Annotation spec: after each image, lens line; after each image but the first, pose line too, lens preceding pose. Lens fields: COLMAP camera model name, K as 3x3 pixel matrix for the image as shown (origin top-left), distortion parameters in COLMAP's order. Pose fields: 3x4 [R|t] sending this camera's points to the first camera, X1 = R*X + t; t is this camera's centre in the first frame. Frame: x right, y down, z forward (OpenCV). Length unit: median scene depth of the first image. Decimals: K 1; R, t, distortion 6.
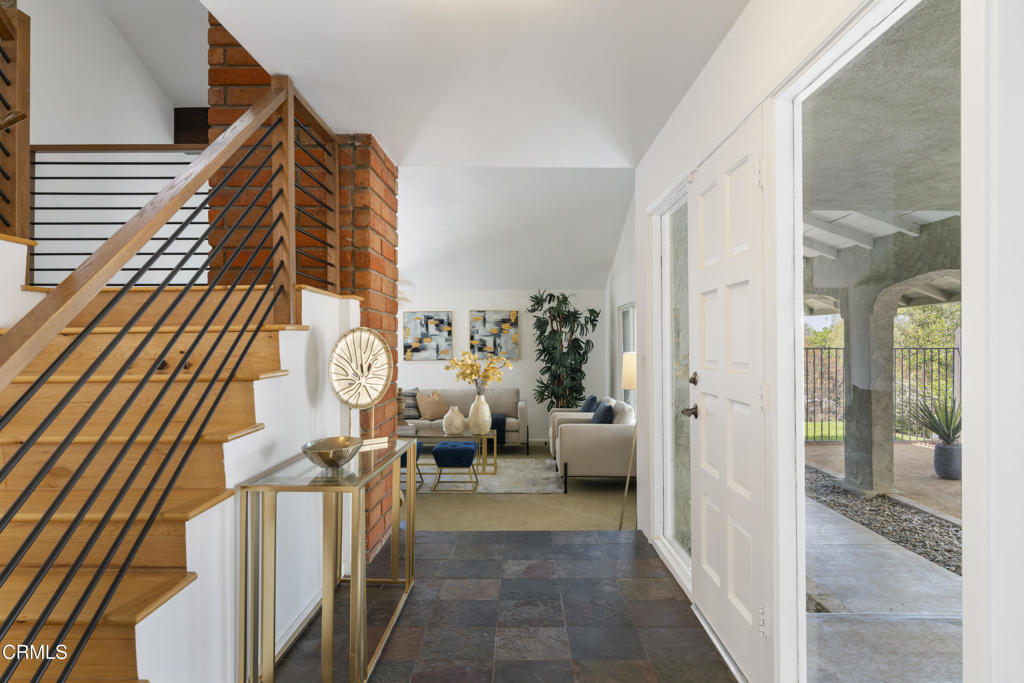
lens RADIAL K [[665.4, 0, 520.7], [0, 665.4, 337.2], [0, 0, 1]] dist [-0.006187, -0.000258]
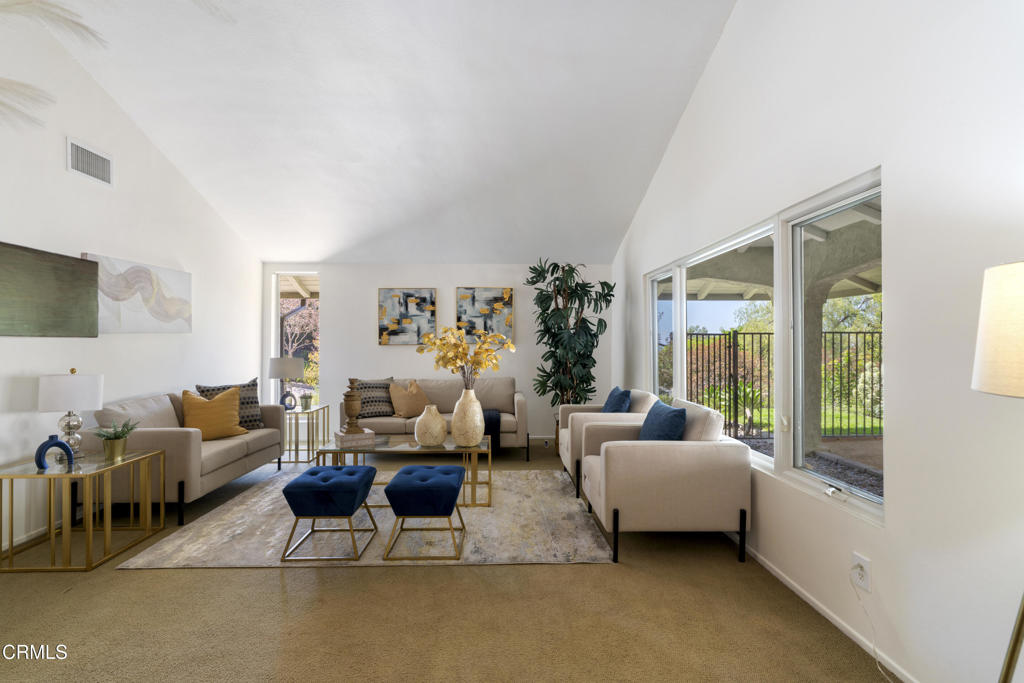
lens RADIAL K [[464.8, 0, 510.1], [0, 464.8, 348.0], [0, 0, 1]] dist [-0.004251, 0.000742]
pose [[0.999579, 0.002665, 0.028893, -0.026211], [-0.003243, 0.999795, 0.019963, 0.028537], [-0.028834, -0.020048, 0.999383, 0.427891]]
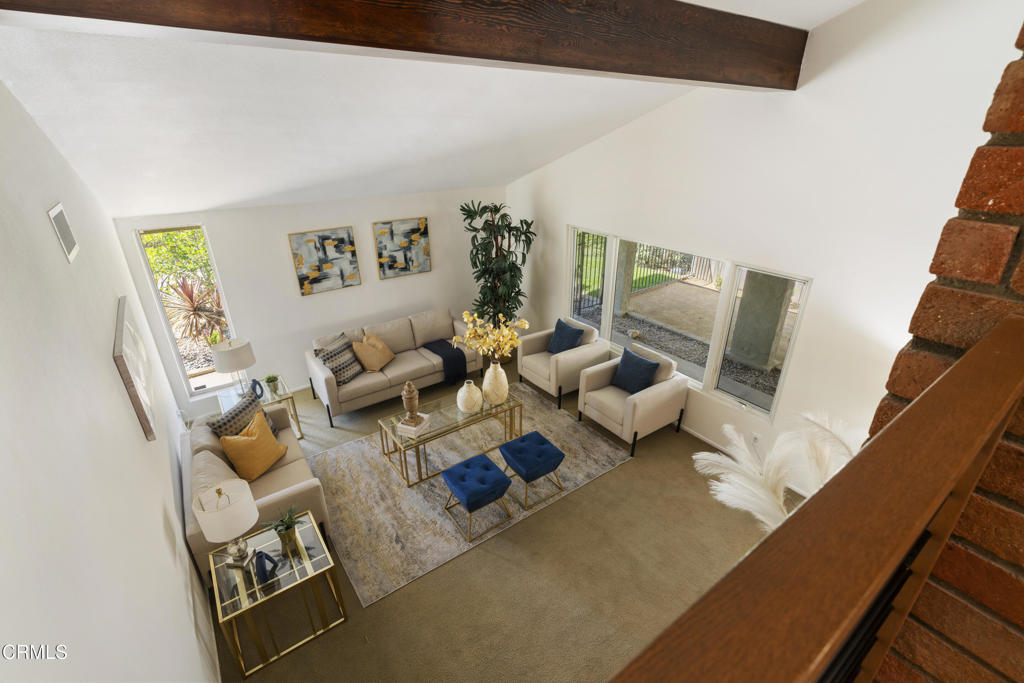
lens RADIAL K [[464.8, 0, 507.9], [0, 464.8, 345.1], [0, 0, 1]] dist [-0.004251, 0.000742]
pose [[0.811685, -0.248653, 0.528525, -0.307601], [-0.006652, 0.900867, 0.434044, -0.168212], [-0.584057, -0.355823, 0.729566, 0.462069]]
